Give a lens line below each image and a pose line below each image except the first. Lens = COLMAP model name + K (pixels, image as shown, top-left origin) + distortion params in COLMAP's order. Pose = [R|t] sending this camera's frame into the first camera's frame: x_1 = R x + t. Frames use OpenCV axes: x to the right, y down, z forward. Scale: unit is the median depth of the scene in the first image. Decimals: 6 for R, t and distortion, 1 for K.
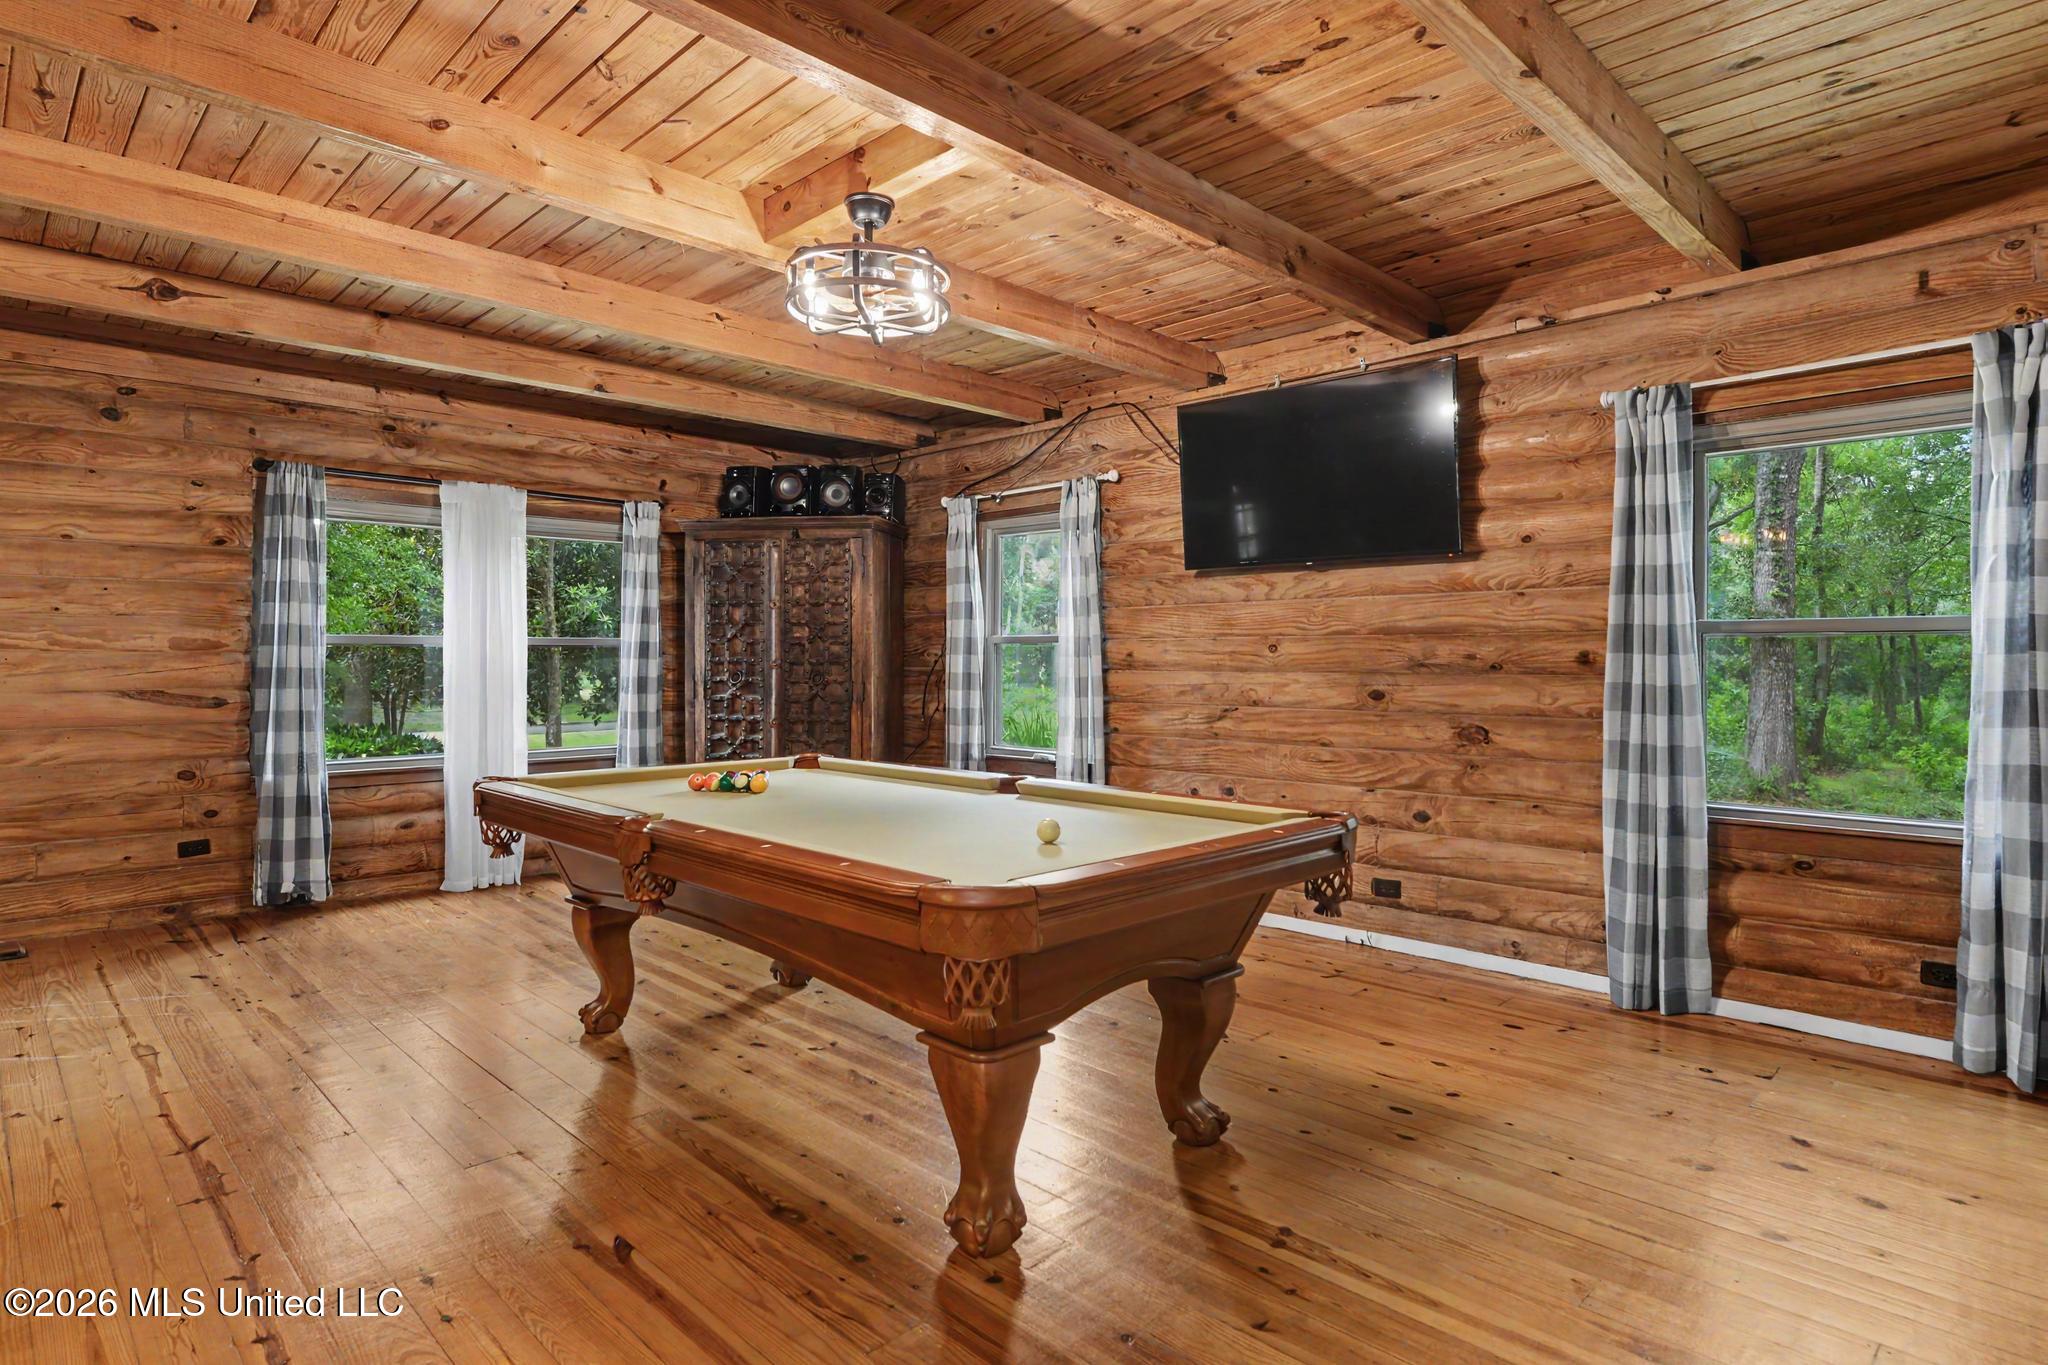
lens RADIAL K [[1102.6, 0, 1018.6], [0, 1102.6, 672.7], [0, 0, 1]] dist [-0.001714, -0.000218]
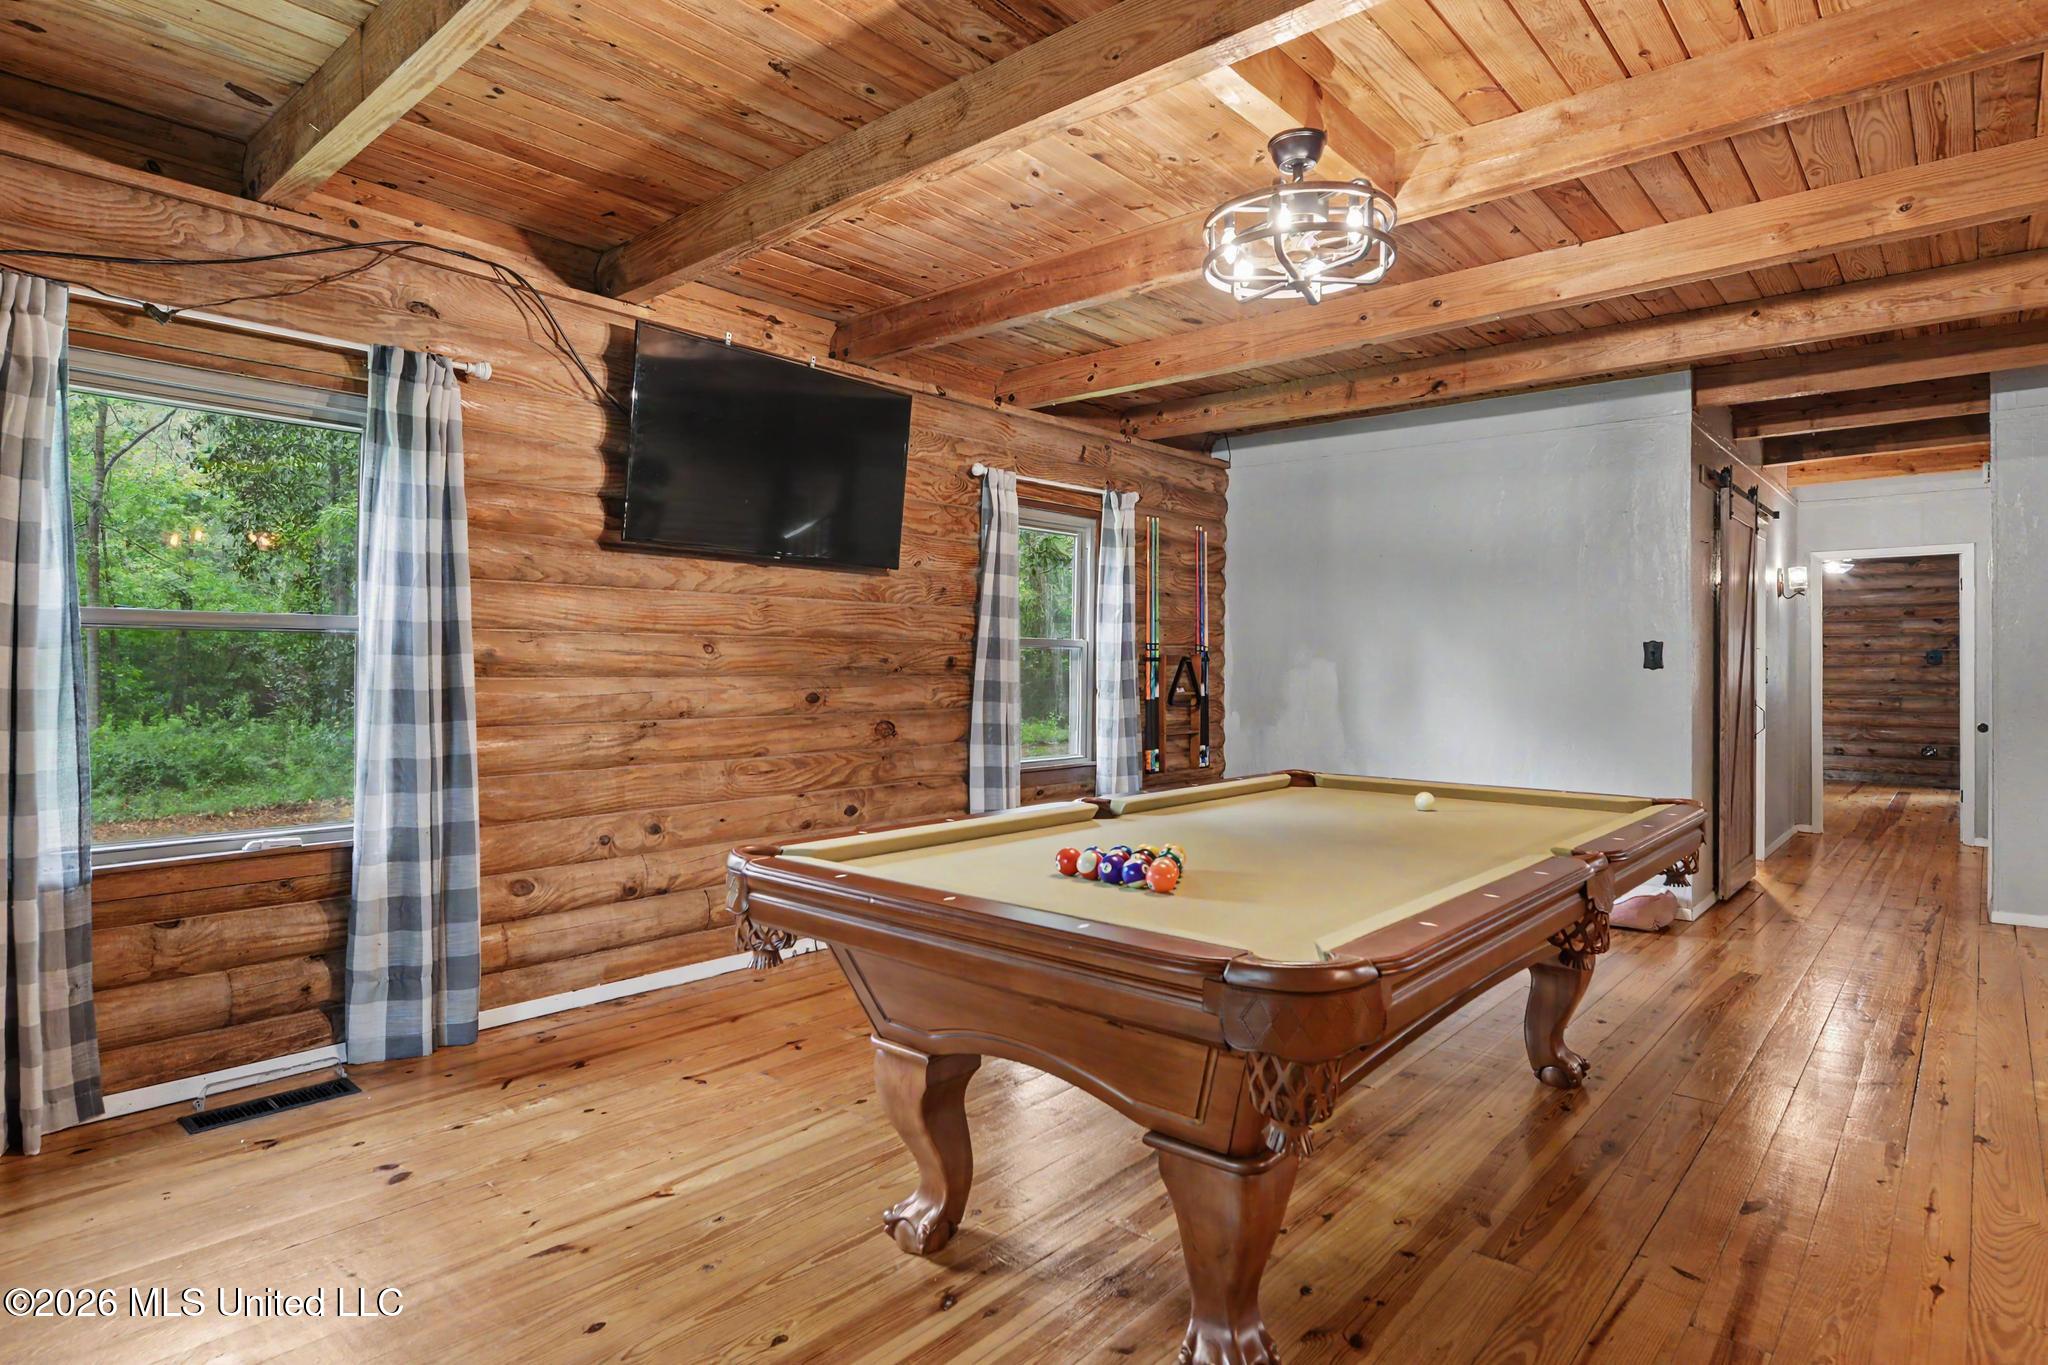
lens RADIAL K [[1102.6, 0, 1019.1], [0, 1102.6, 674.6], [0, 0, 1]] dist [-0.001714, -0.000218]
pose [[-0.075233, -0.009757, 0.997118, -0.655616], [0.003674, 0.999943, 0.010061, -0.010196], [-0.997159, 0.004421, -0.075192, 0.852408]]
